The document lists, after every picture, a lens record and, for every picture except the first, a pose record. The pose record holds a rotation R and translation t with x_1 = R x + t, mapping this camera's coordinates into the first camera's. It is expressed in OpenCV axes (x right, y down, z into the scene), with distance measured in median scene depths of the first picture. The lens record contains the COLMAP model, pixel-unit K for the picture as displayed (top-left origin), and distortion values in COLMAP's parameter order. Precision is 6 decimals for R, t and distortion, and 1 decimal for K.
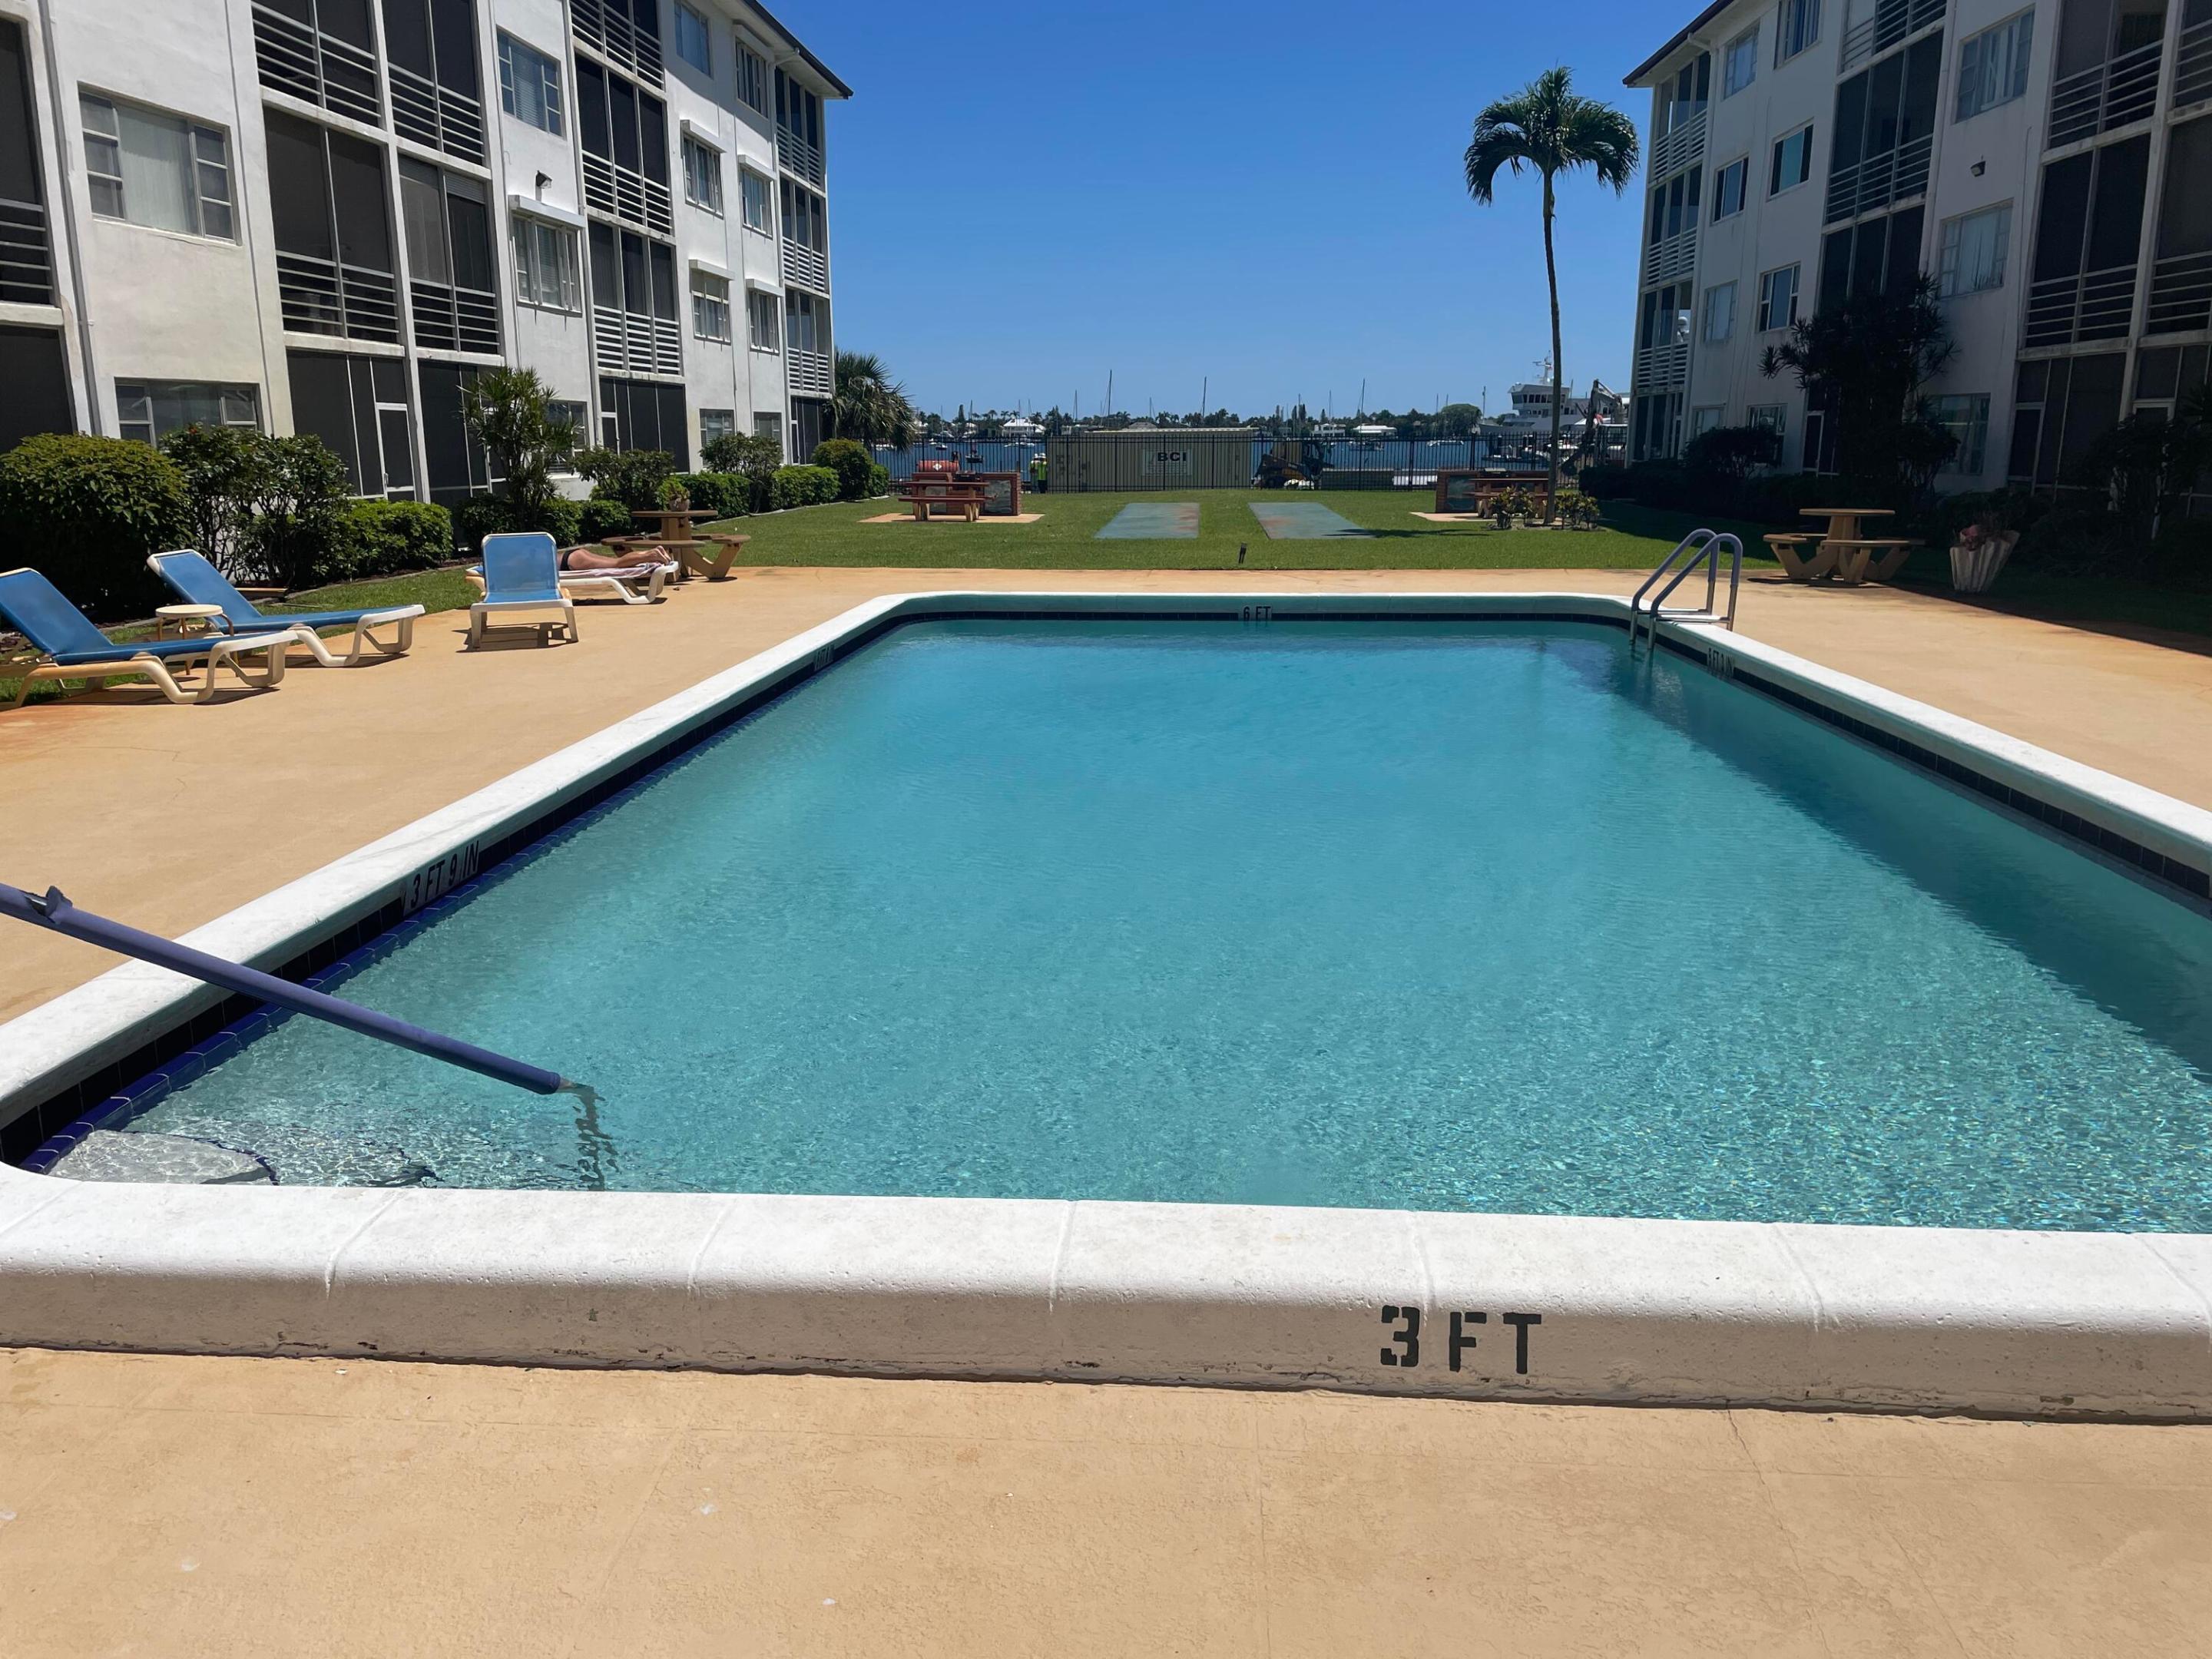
lens RADIAL K [[1683.0, 0, 1110.5], [0, 1683.0, 831.2], [0, 0, 1]] dist [0.060820, -0.075750]
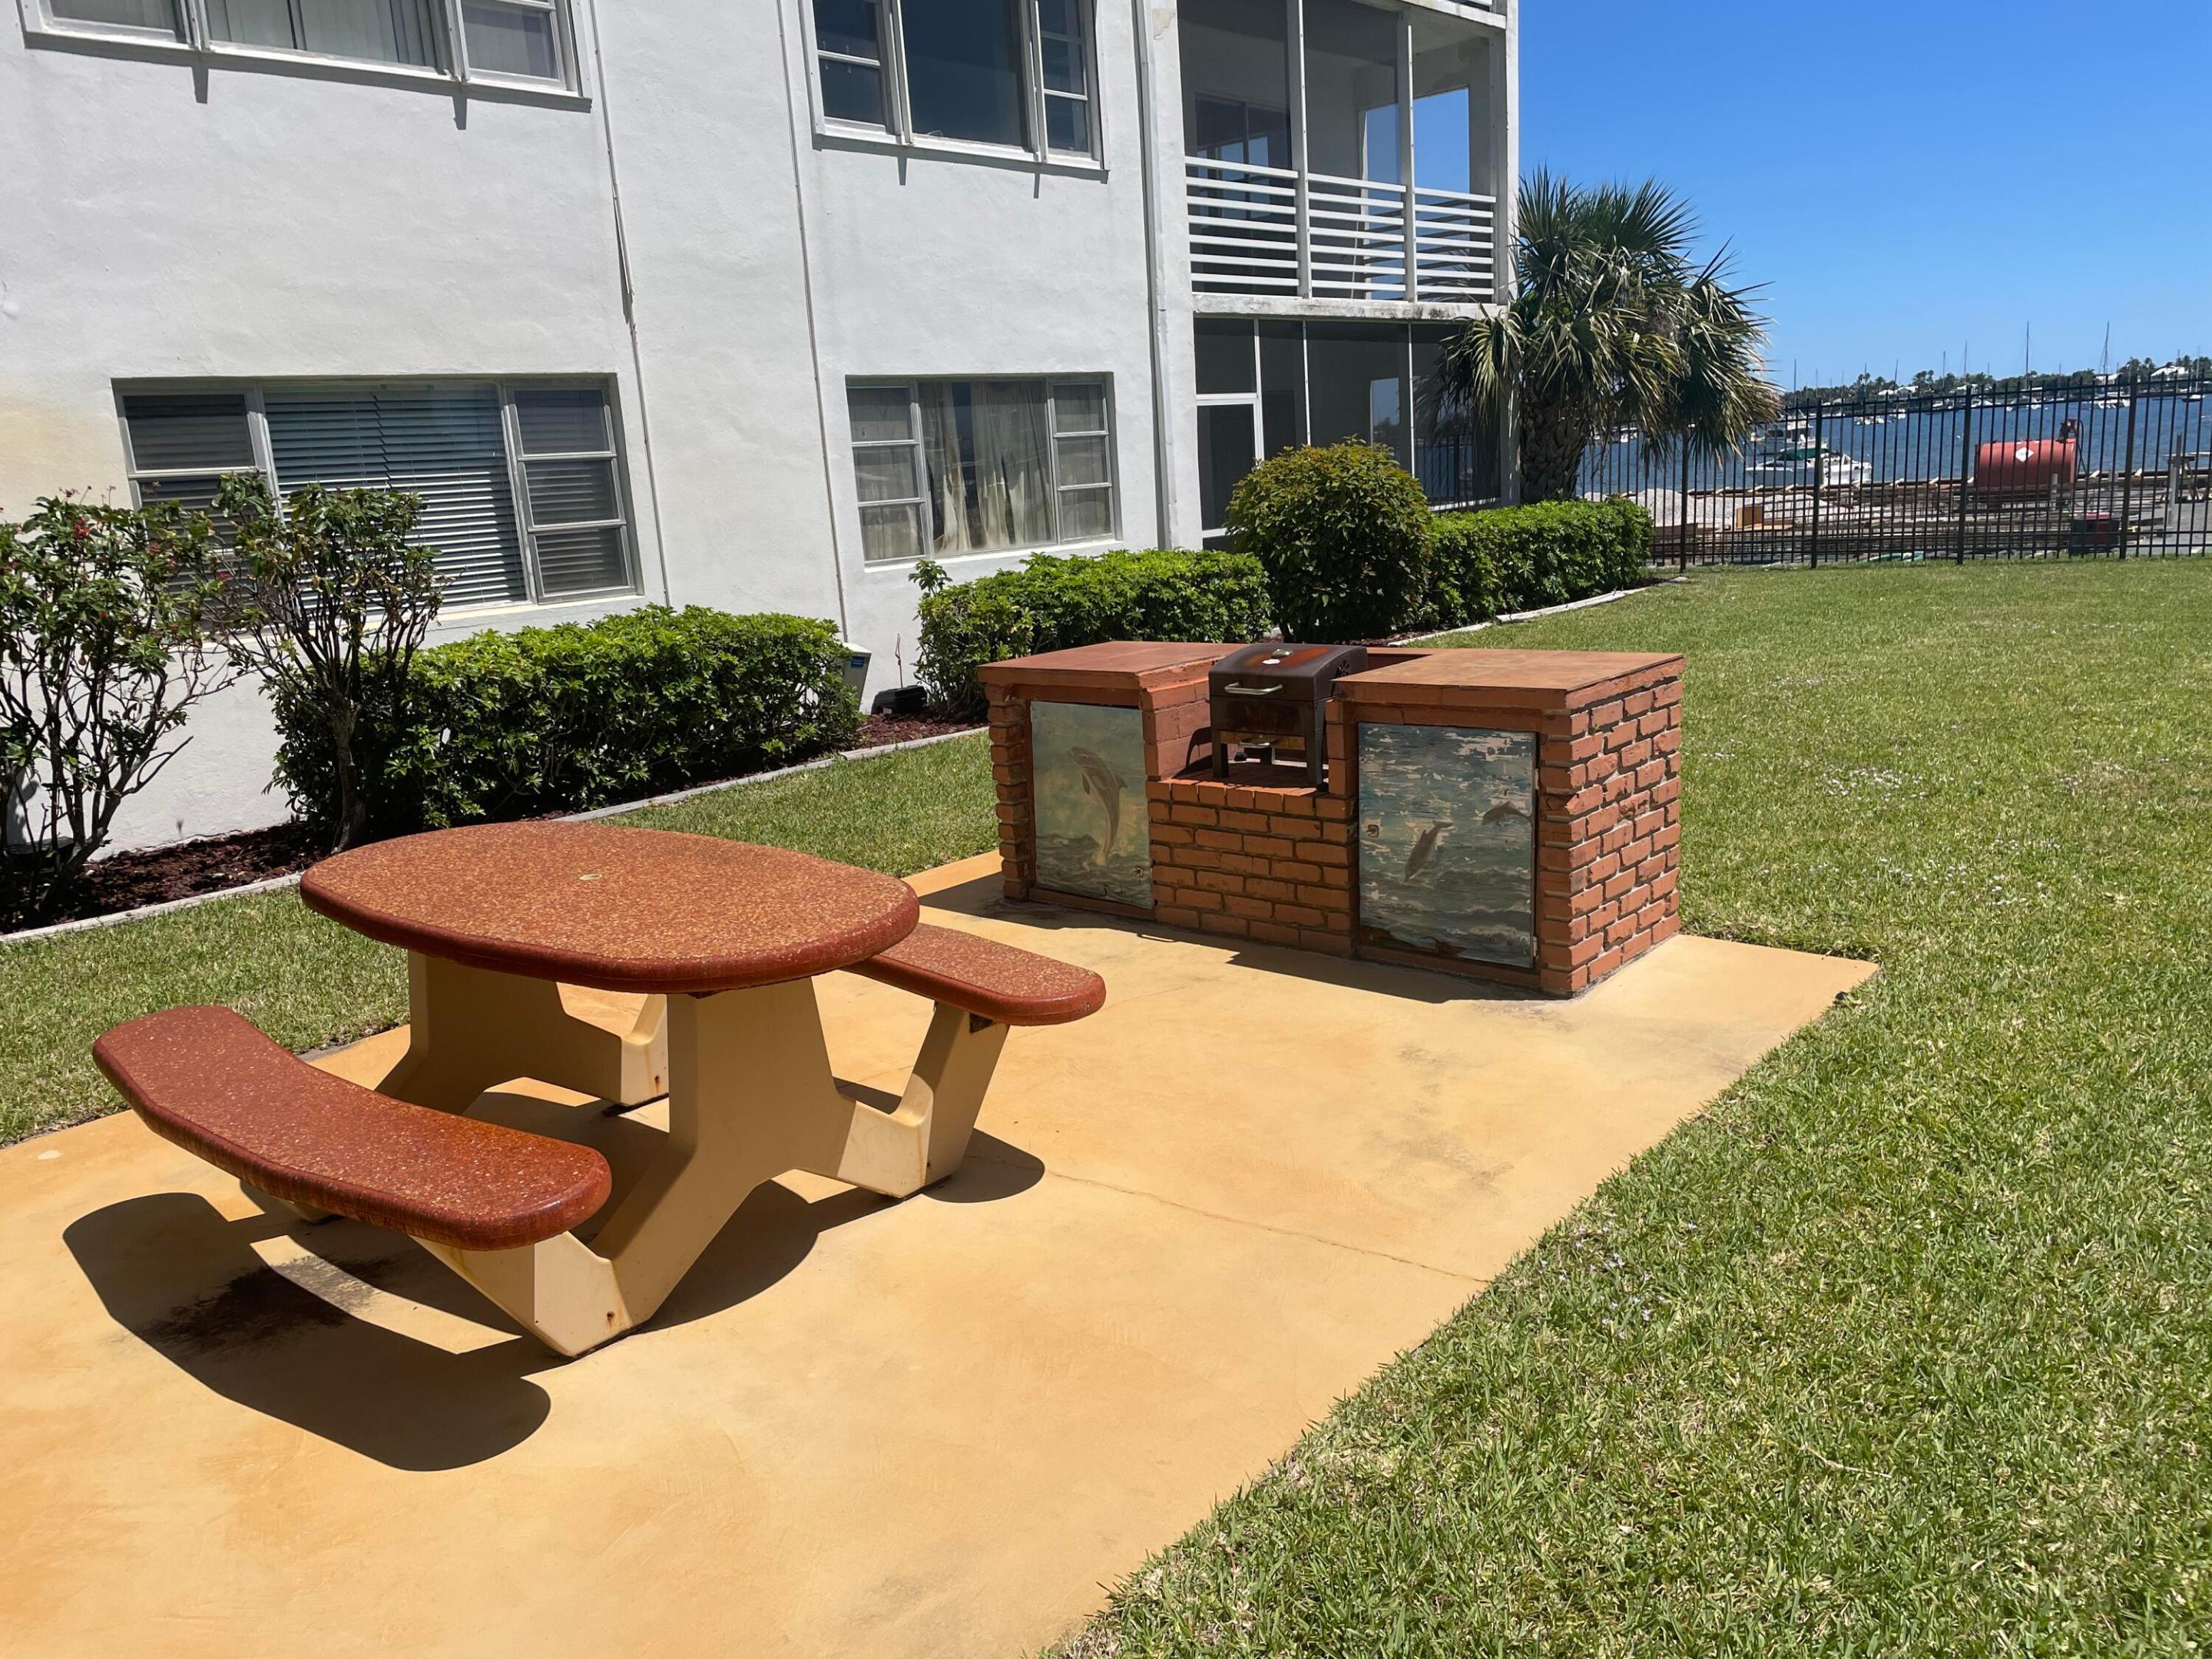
lens RADIAL K [[1683.0, 0, 1112.7], [0, 1683.0, 850.9], [0, 0, 1]] dist [0.060820, -0.075750]
pose [[0.789933, 0.088006, -0.606845, -0.000486], [-0.075890, 0.996070, 0.045667, -0.023090], [0.608479, 0.009980, 0.793507, 0.099923]]
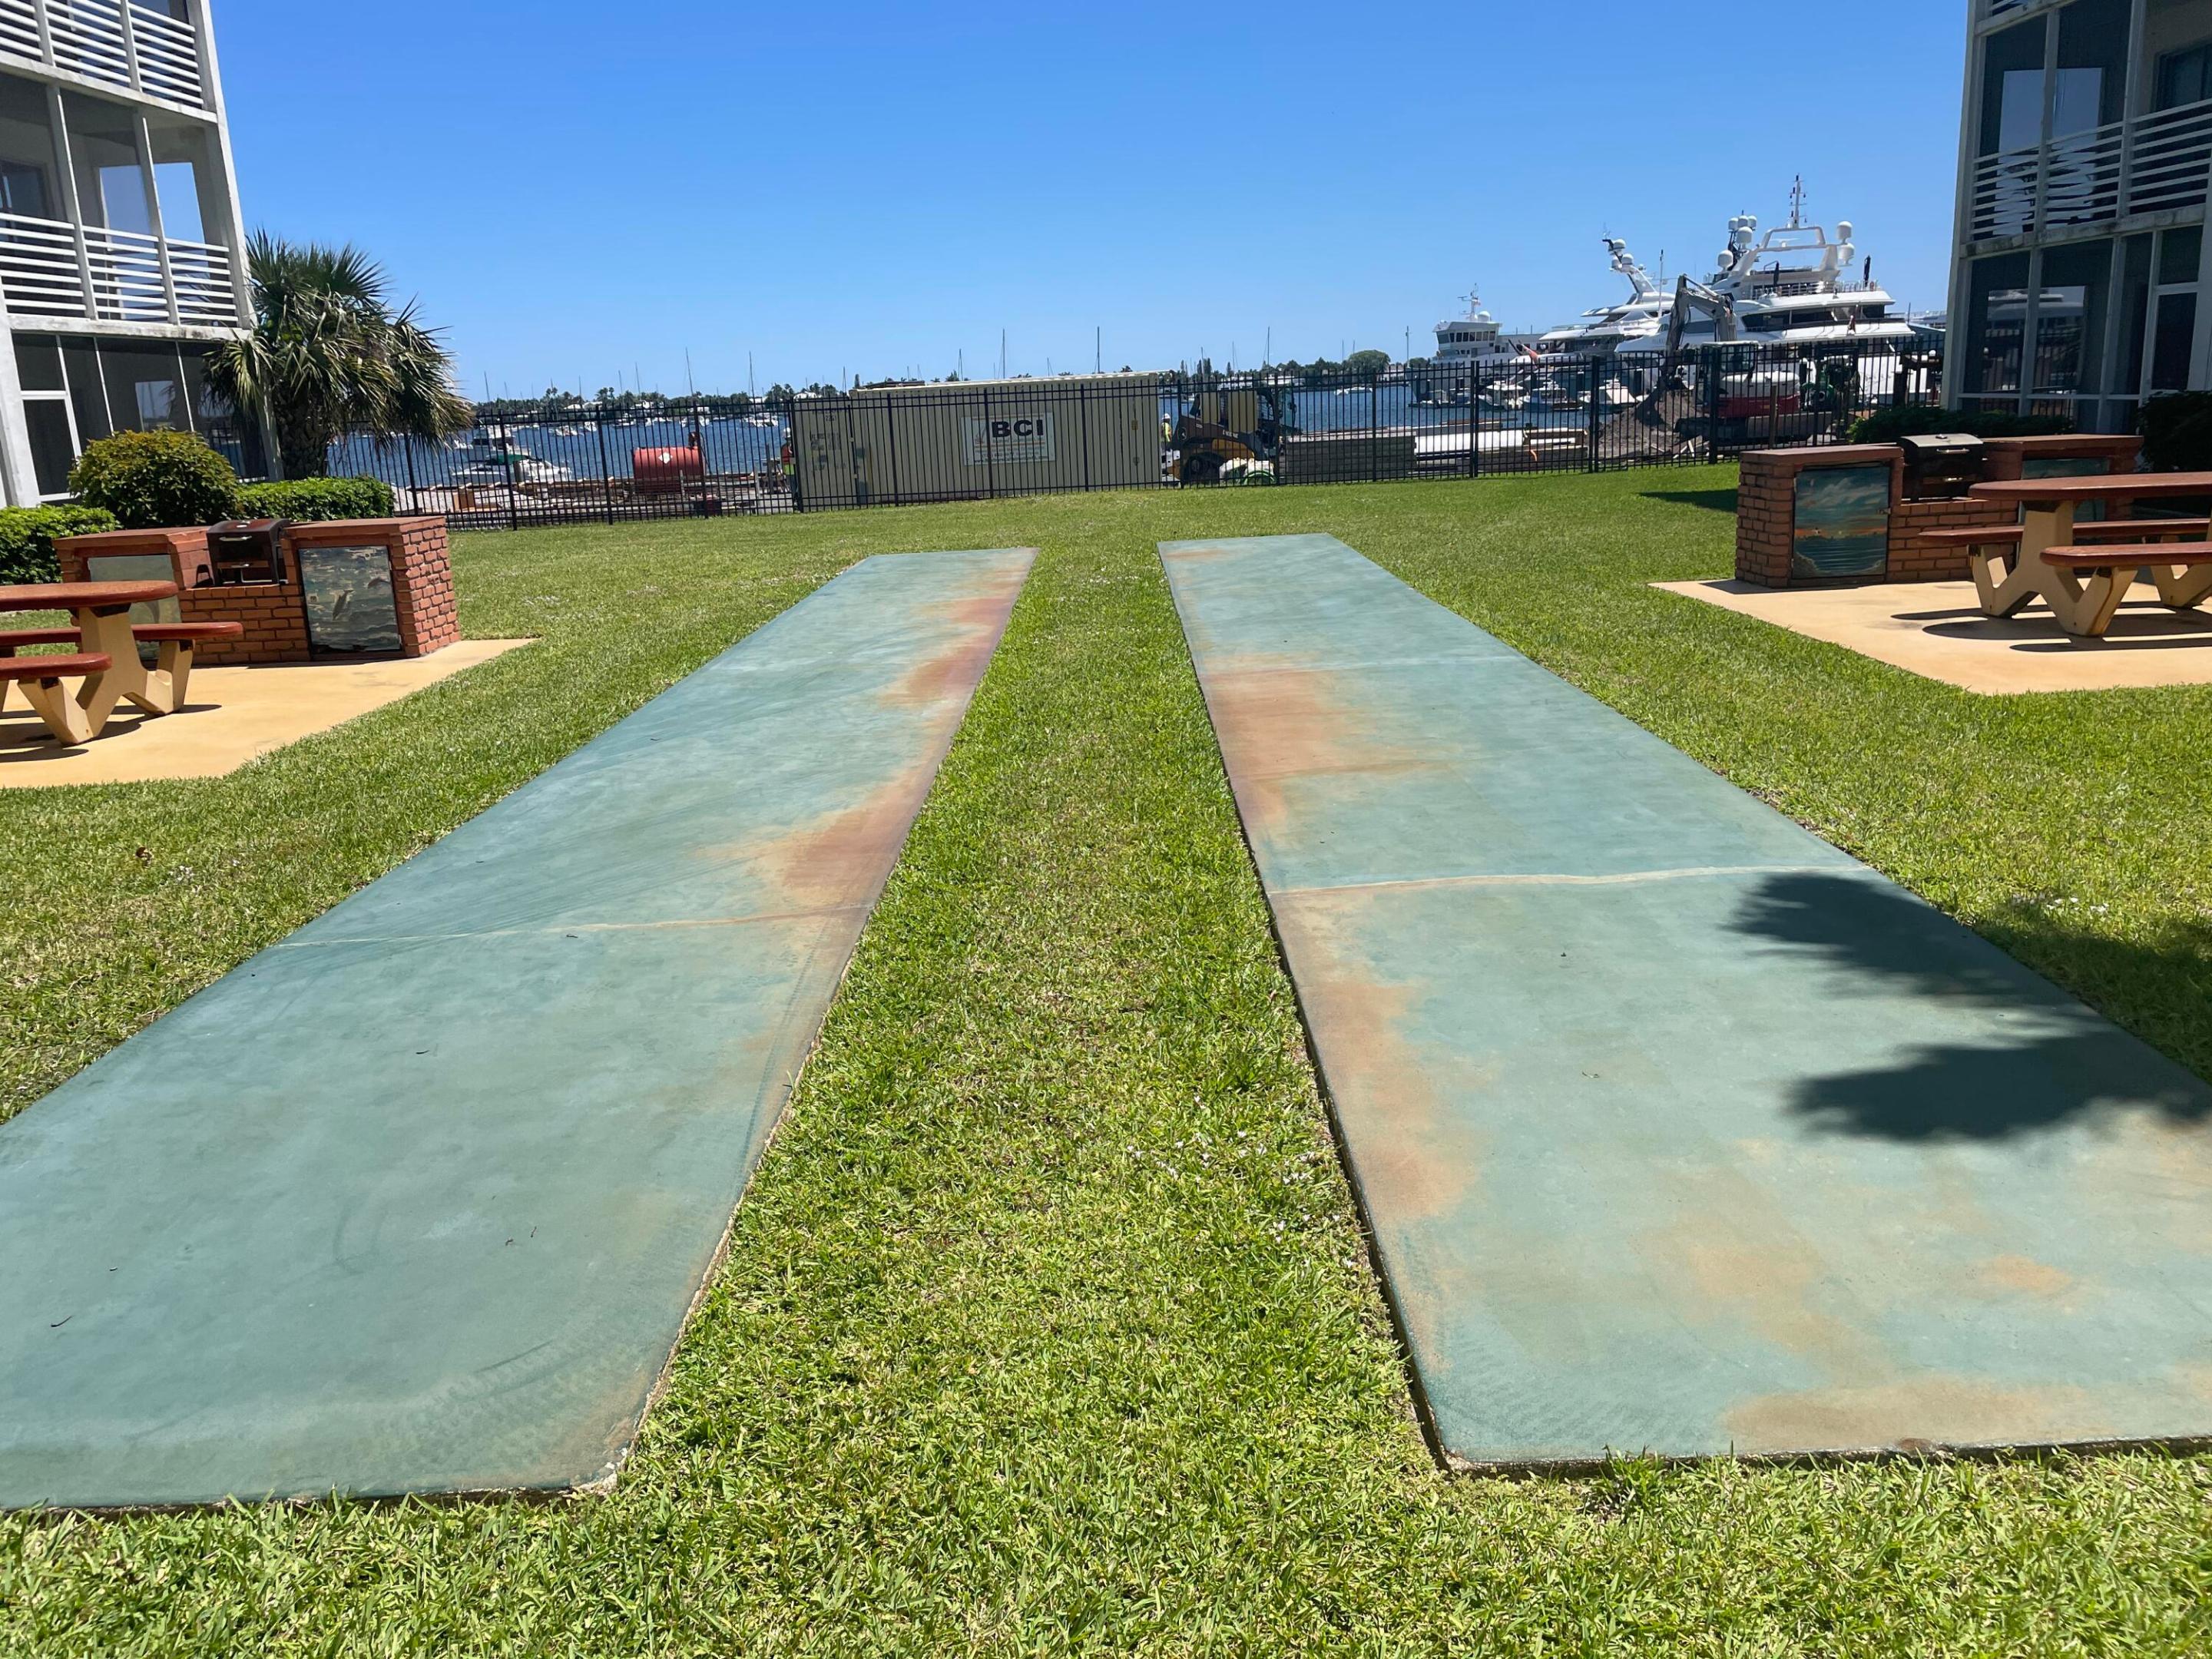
lens RADIAL K [[1683.0, 0, 1120.4], [0, 1683.0, 823.5], [0, 0, 1]] dist [0.060820, -0.075750]
pose [[0.997223, -0.057952, 0.046766, 0.006592], [0.057137, 0.998193, 0.018577, -0.017735], [-0.047758, -0.015853, 0.998733, 0.077797]]
